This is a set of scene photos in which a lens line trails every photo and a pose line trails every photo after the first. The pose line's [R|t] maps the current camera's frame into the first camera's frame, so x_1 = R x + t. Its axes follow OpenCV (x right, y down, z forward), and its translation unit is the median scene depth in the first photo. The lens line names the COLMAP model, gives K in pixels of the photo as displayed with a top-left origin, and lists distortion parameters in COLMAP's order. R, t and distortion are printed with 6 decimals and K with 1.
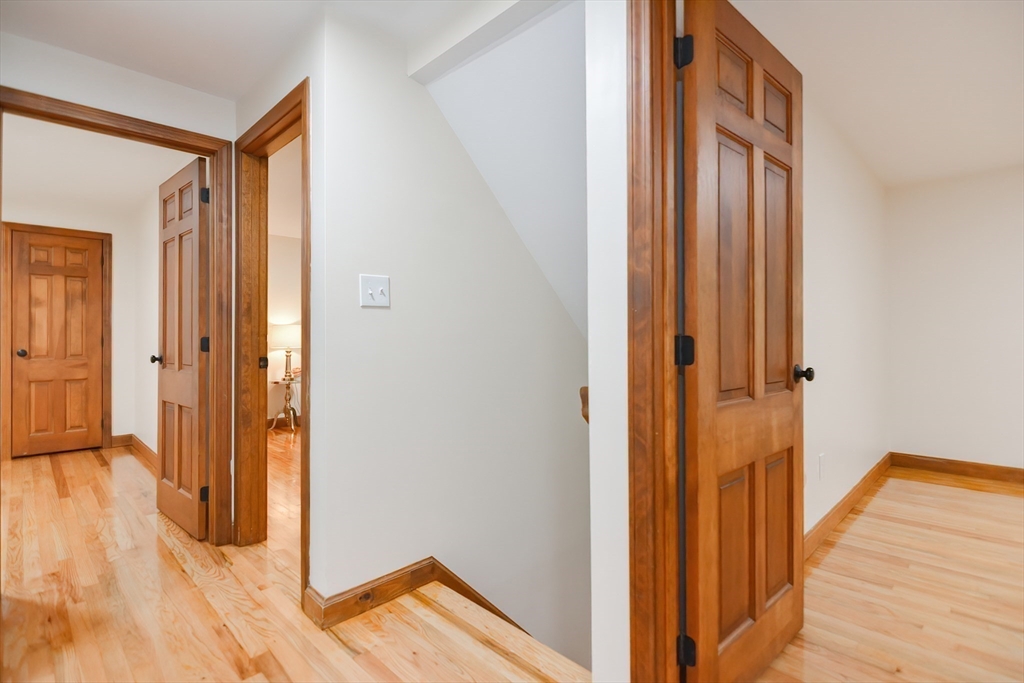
lens RADIAL K [[500.7, 0, 519.0], [0, 500.7, 339.6], [0, 0, 1]] dist [0.009431, -0.008713]
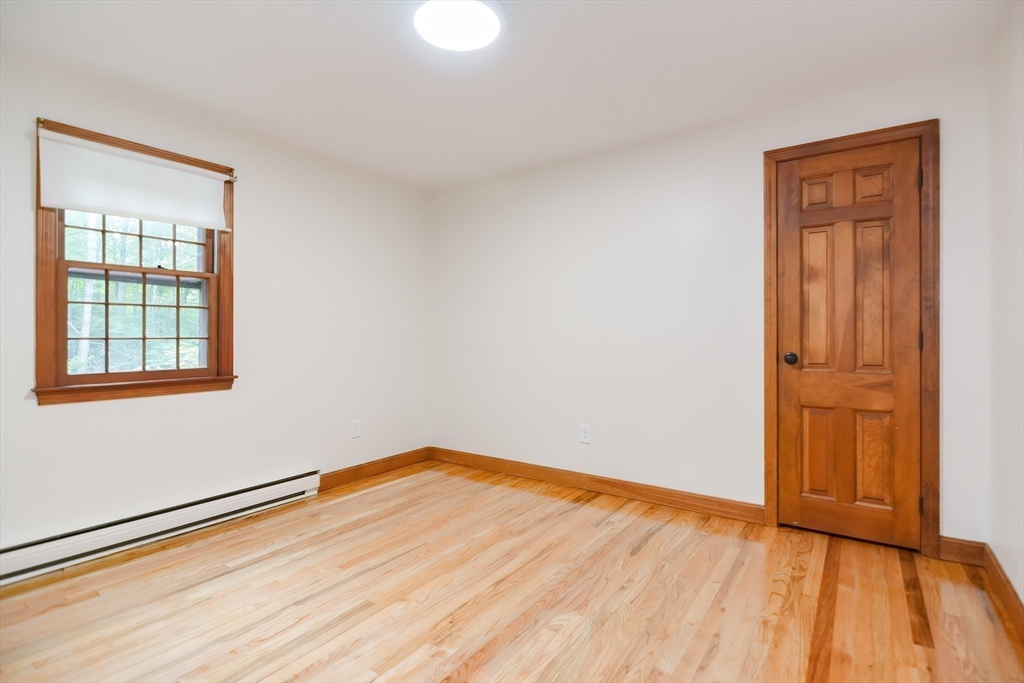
lens RADIAL K [[500.7, 0, 519.5], [0, 500.7, 332.4], [0, 0, 1]] dist [0.009431, -0.008713]
pose [[0.199664, 0.002603, -0.979861, -0.437044], [0.005106, 0.999980, 0.003697, -0.008592], [0.979851, -0.005742, 0.199647, 0.528943]]
